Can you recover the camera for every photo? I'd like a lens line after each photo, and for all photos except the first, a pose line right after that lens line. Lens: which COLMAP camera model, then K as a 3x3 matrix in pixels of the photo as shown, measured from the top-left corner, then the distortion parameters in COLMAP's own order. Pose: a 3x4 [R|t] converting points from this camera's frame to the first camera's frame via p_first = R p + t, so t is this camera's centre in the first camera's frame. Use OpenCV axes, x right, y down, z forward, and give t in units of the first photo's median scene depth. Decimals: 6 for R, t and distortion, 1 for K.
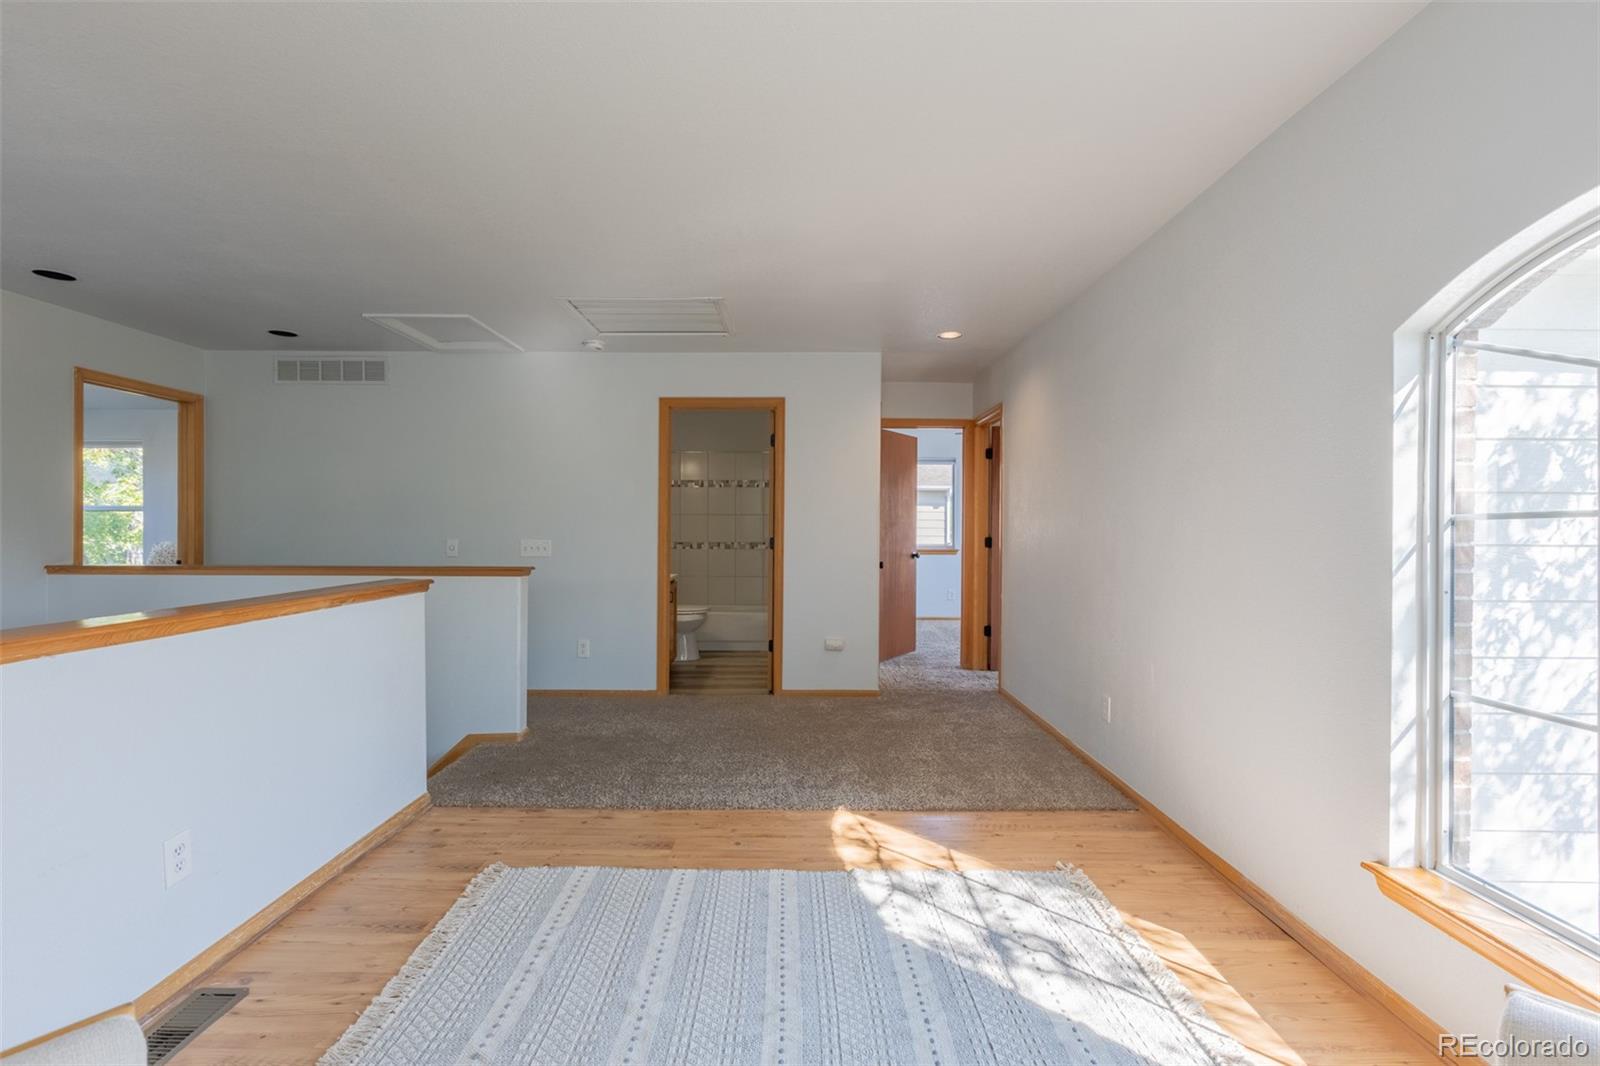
lens RADIAL K [[709.5, 0, 798.2], [0, 709.5, 529.2], [0, 0, 1]] dist [0.002619, -0.000797]
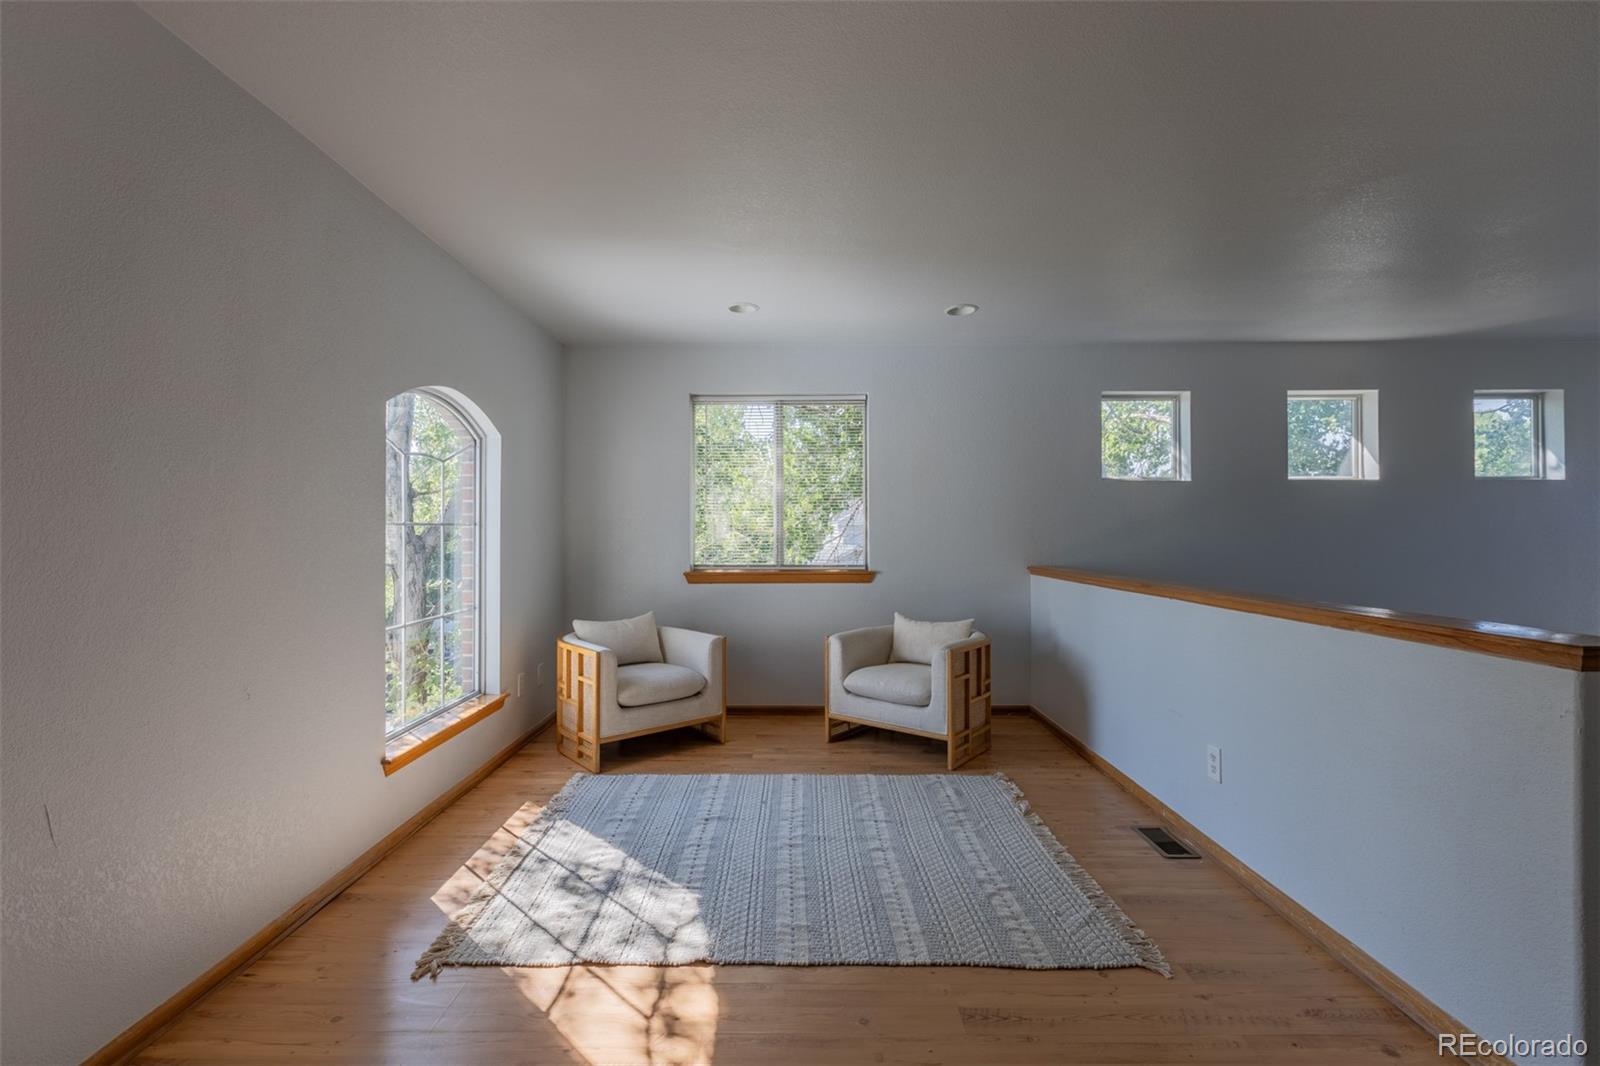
lens RADIAL K [[709.5, 0, 798.3], [0, 709.5, 528.8], [0, 0, 1]] dist [0.002619, -0.000797]
pose [[-0.999977, -0.005208, 0.004420, -0.029063], [-0.005209, 0.999986, -0.000214, -0.006052], [-0.004419, -0.000237, -0.999990, 1.978095]]
